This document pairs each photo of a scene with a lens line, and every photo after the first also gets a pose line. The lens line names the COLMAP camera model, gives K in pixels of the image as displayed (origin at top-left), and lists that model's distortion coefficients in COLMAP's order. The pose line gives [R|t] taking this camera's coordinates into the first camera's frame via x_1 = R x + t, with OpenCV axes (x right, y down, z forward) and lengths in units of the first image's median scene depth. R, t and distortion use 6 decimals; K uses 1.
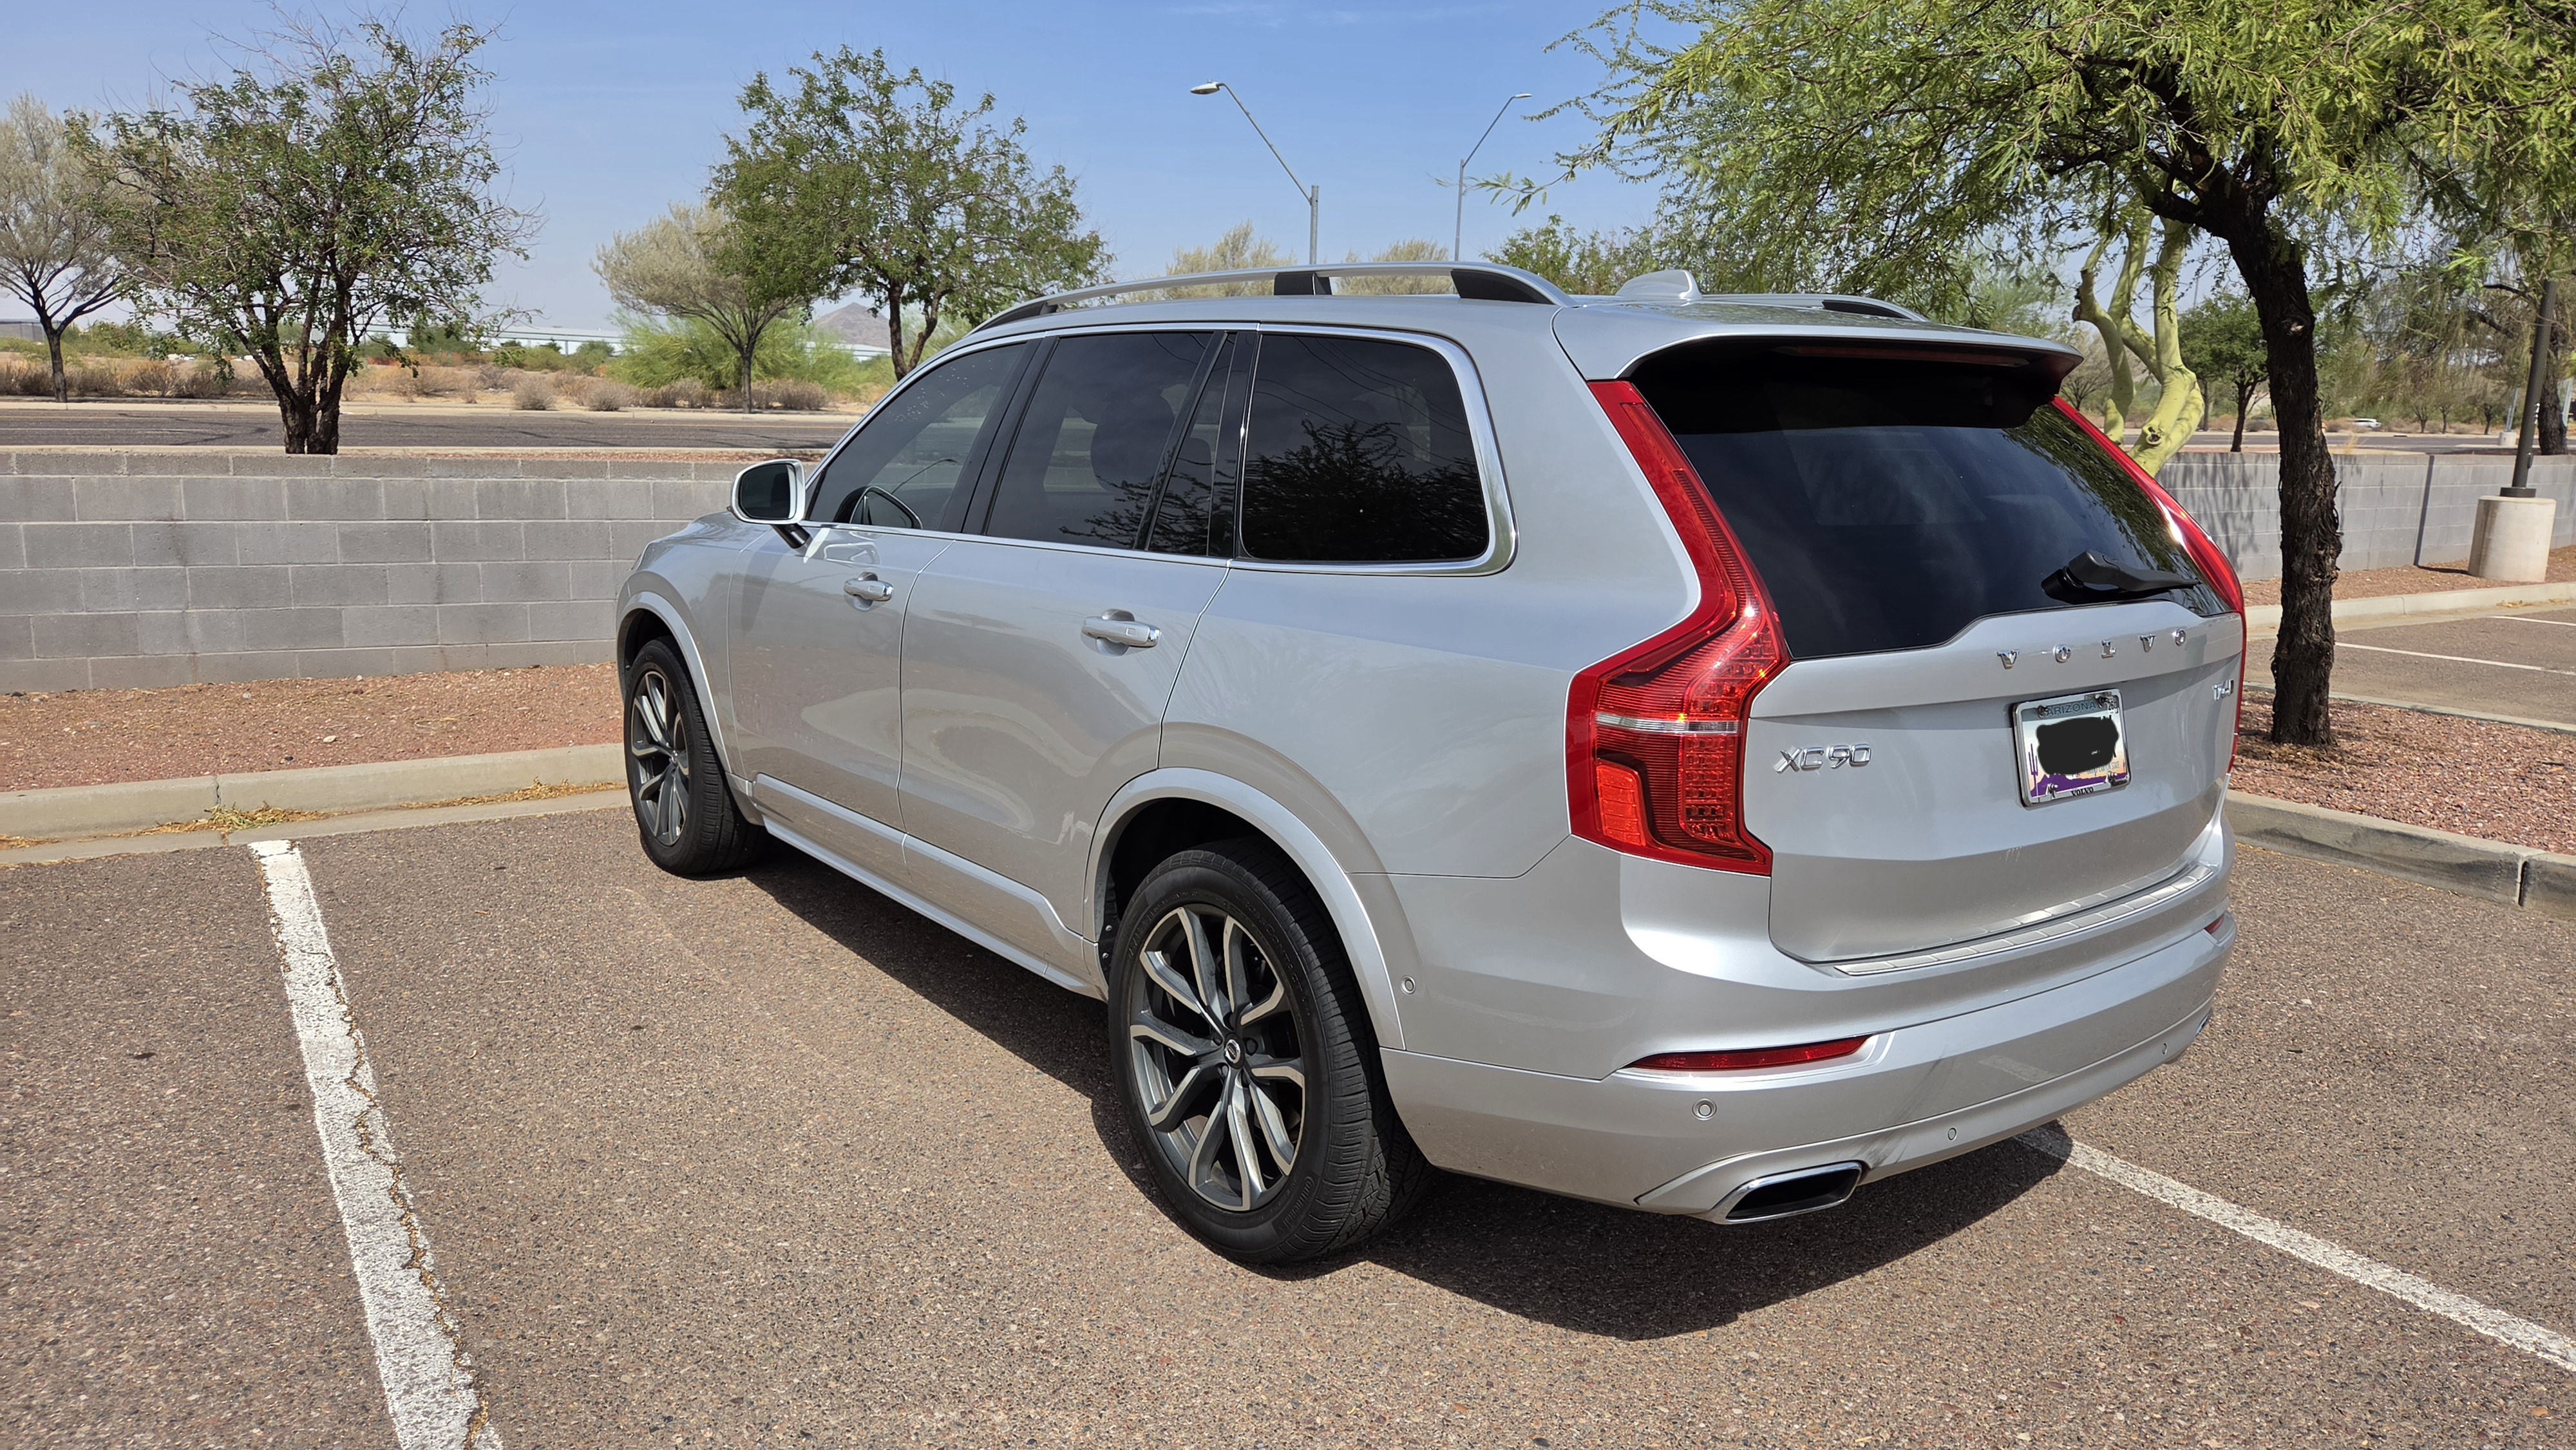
lens RADIAL K [[1756.2, 0, 1279.6], [0, 1756.2, 738.7], [0, 0, 1]] dist [0.045641, -0.028027]
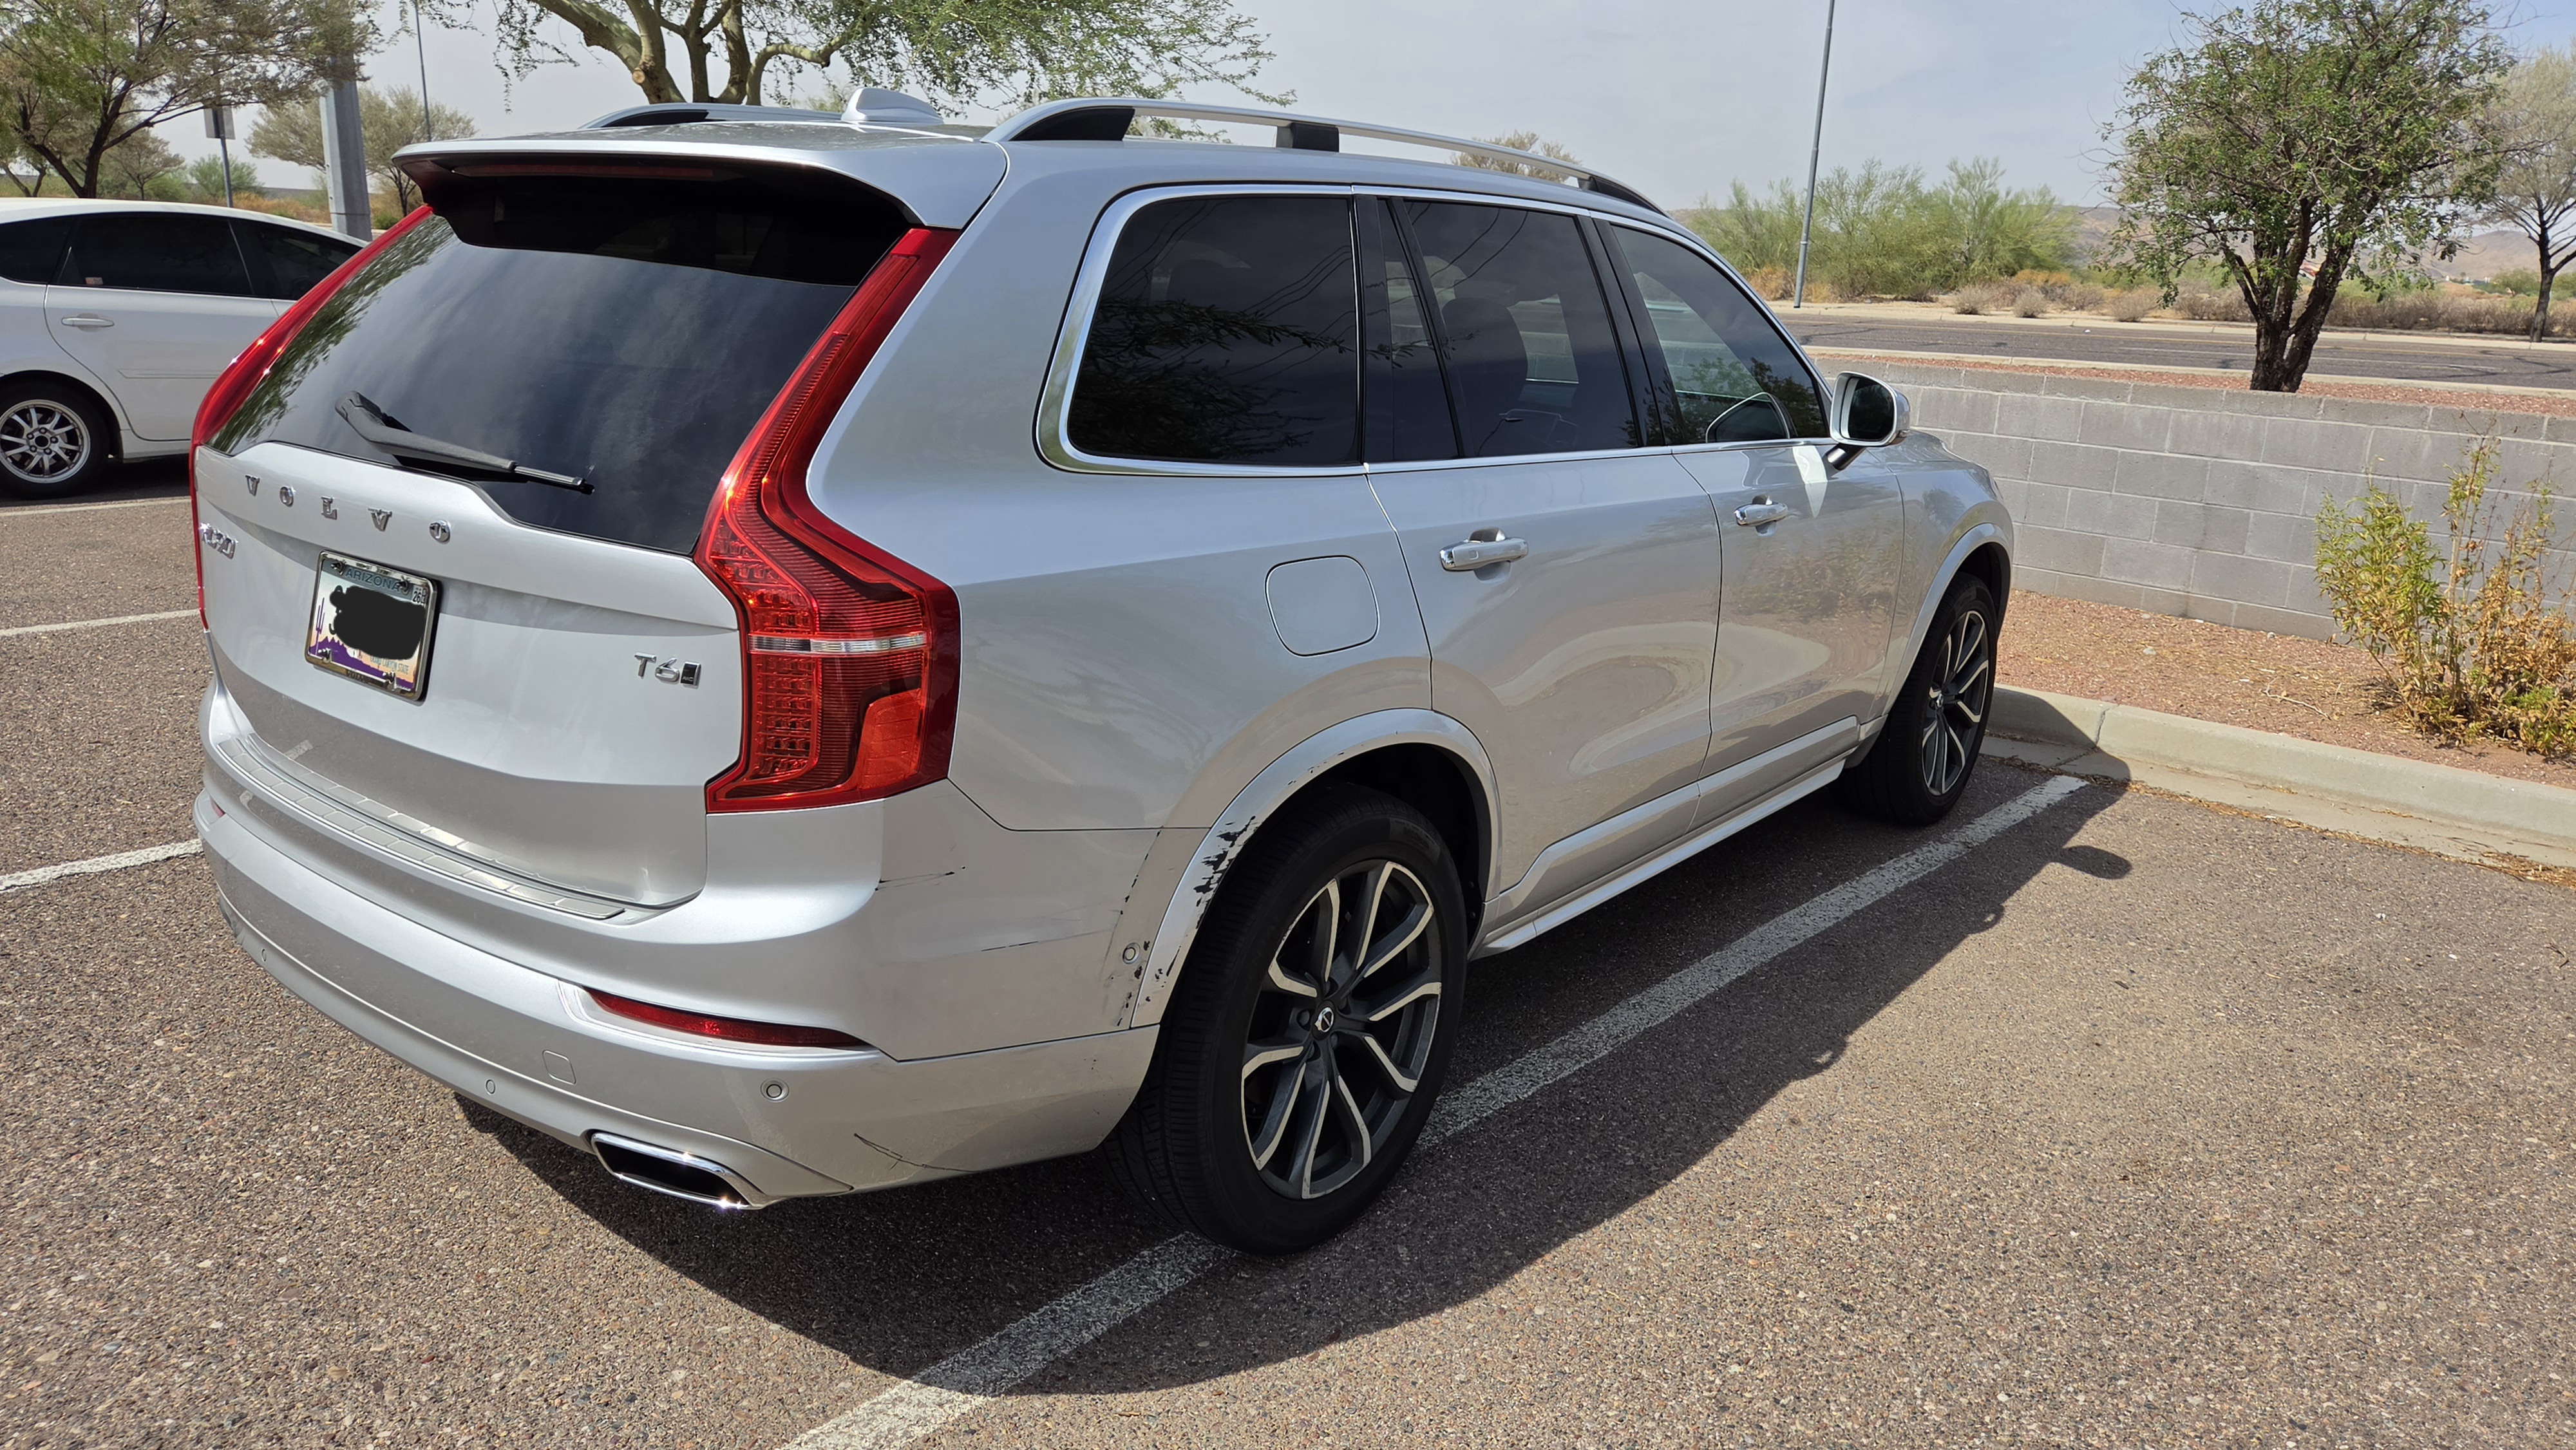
lens RADIAL K [[1756.2, 0, 1311.0], [0, 1756.2, 708.4], [0, 0, 1]] dist [0.045641, -0.028027]
pose [[0.254168, 0.227752, -0.939961, 0.447075], [-0.217504, 0.960443, 0.173901, -0.066121], [0.942386, 0.160245, 0.293651, 0.384339]]
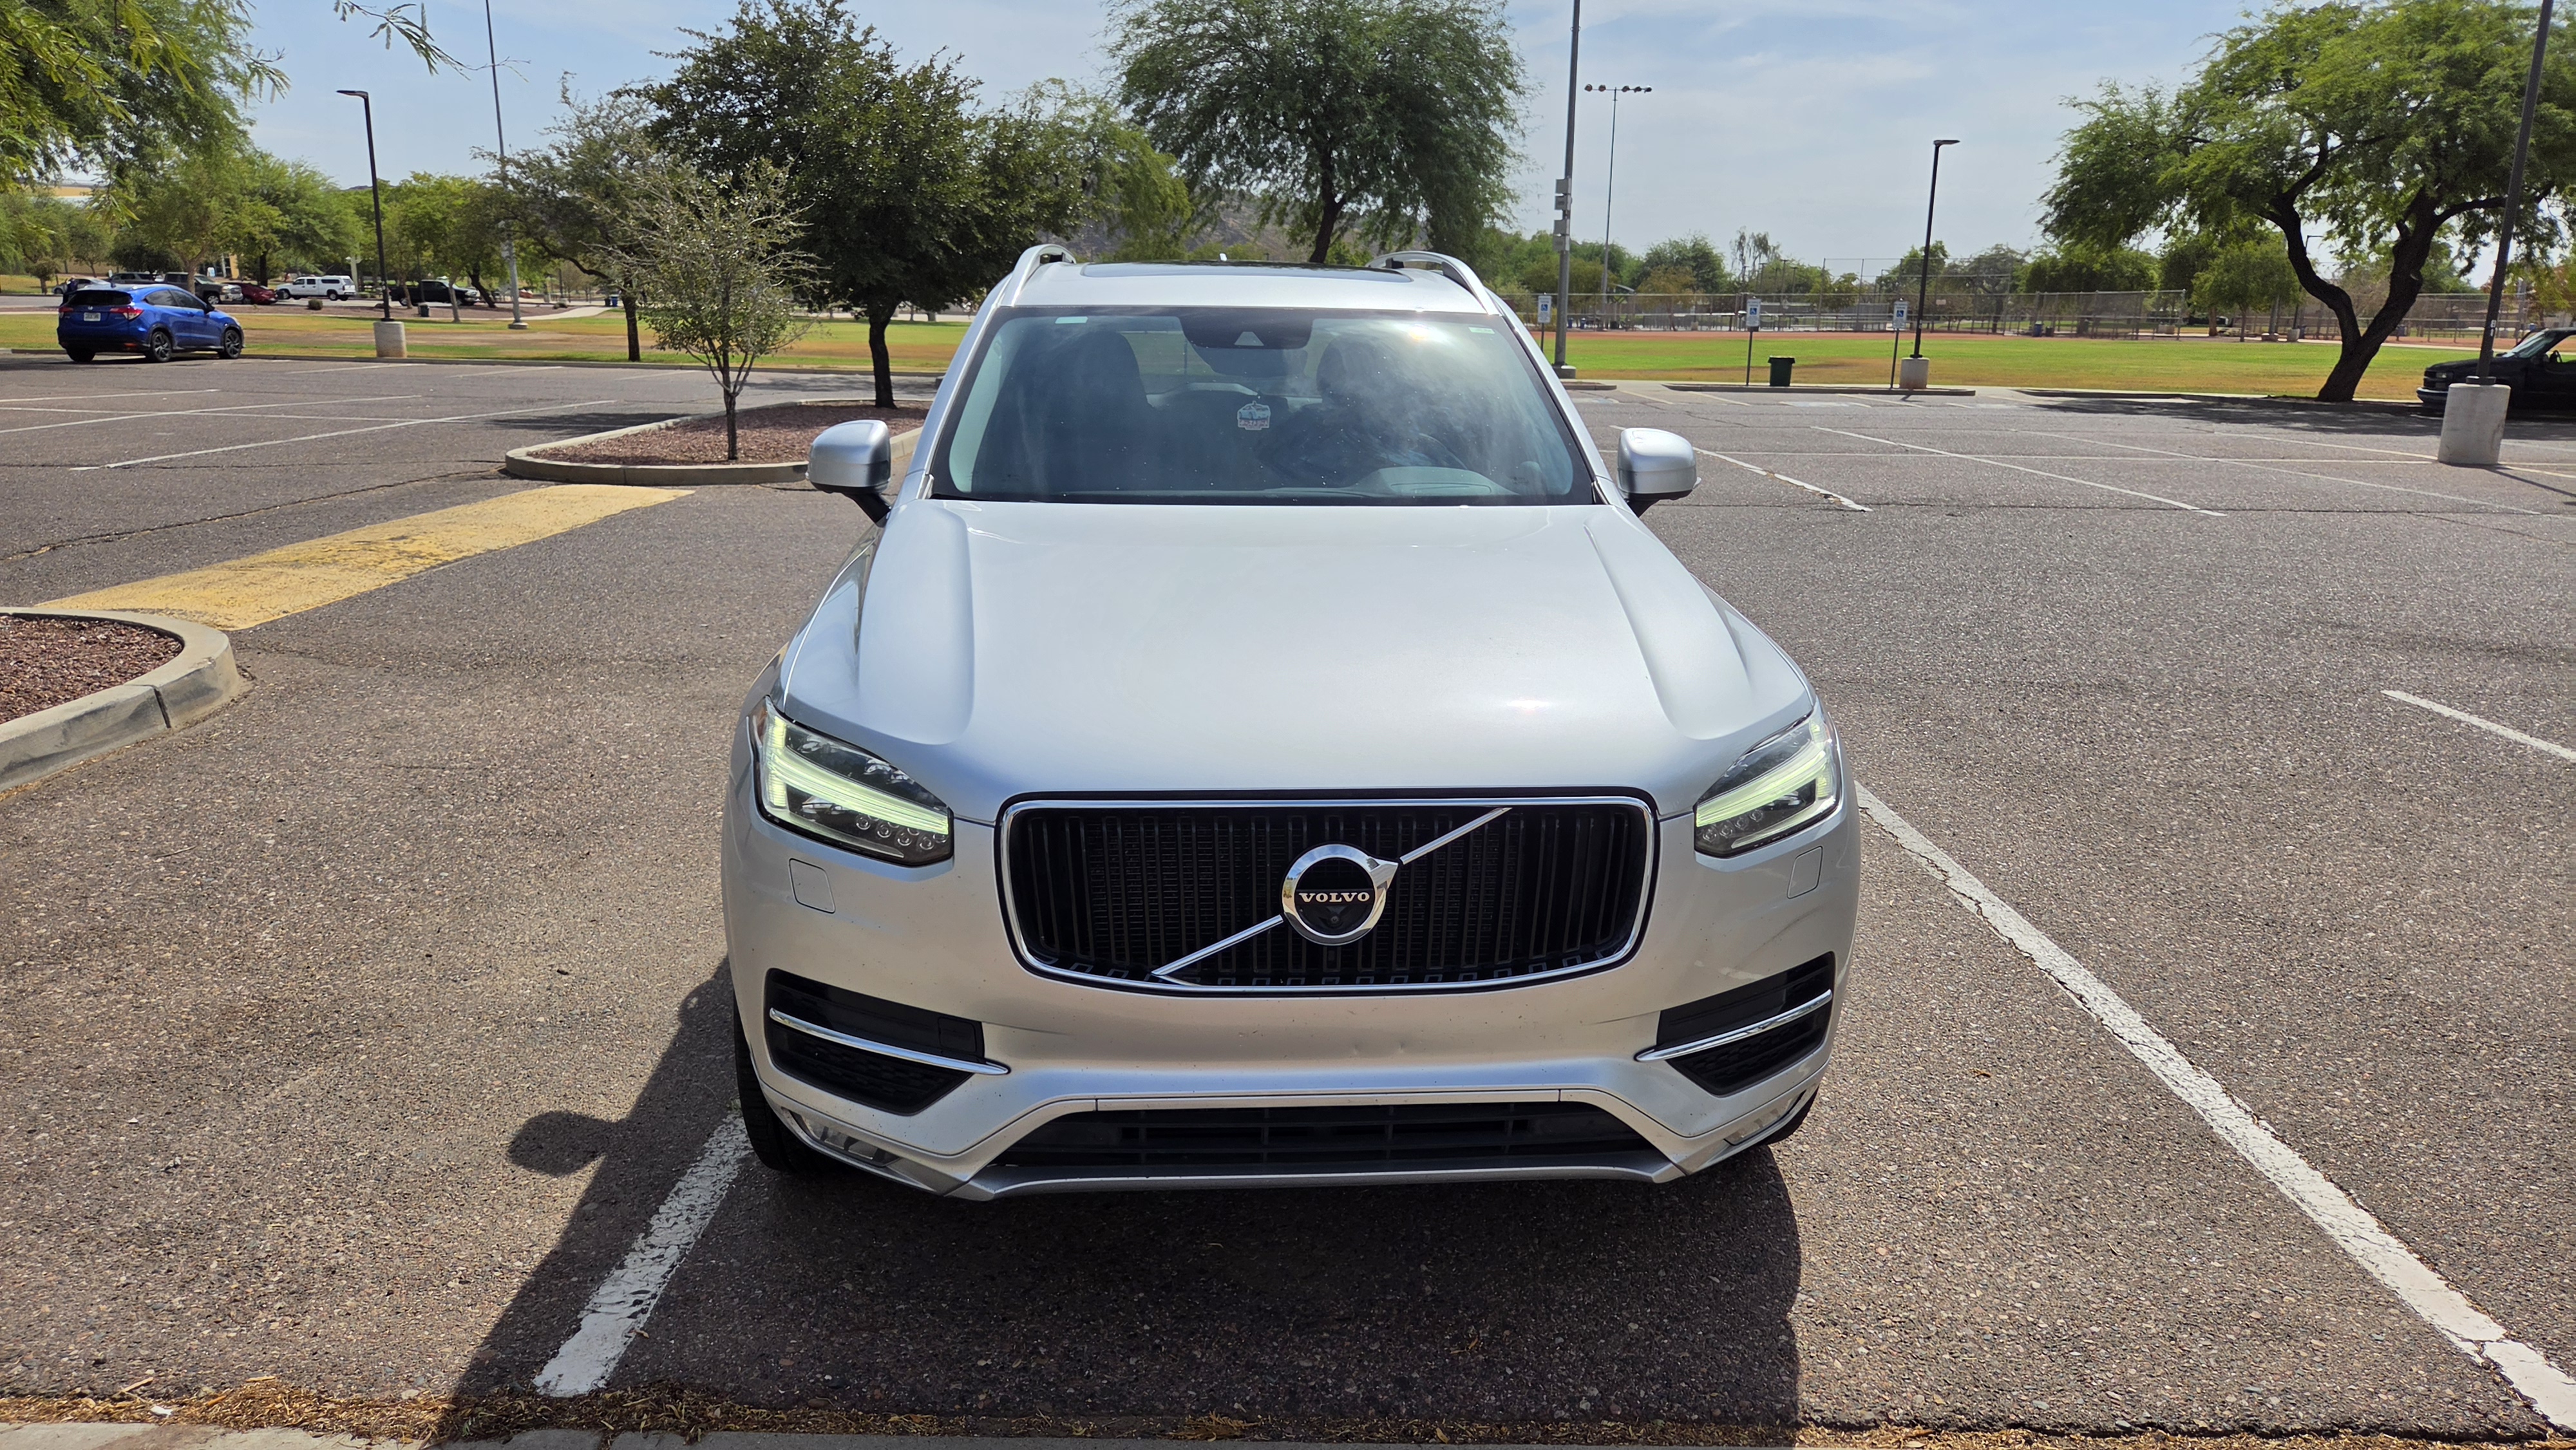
lens RADIAL K [[1756.2, 0, 1302.5], [0, 1756.2, 726.7], [0, 0, 1]] dist [0.045641, -0.028027]
pose [[-0.832719, -0.167945, 0.527611, -0.342700], [0.066983, 0.915336, 0.397080, -0.206403], [-0.549629, 0.365997, -0.750969, 0.967526]]
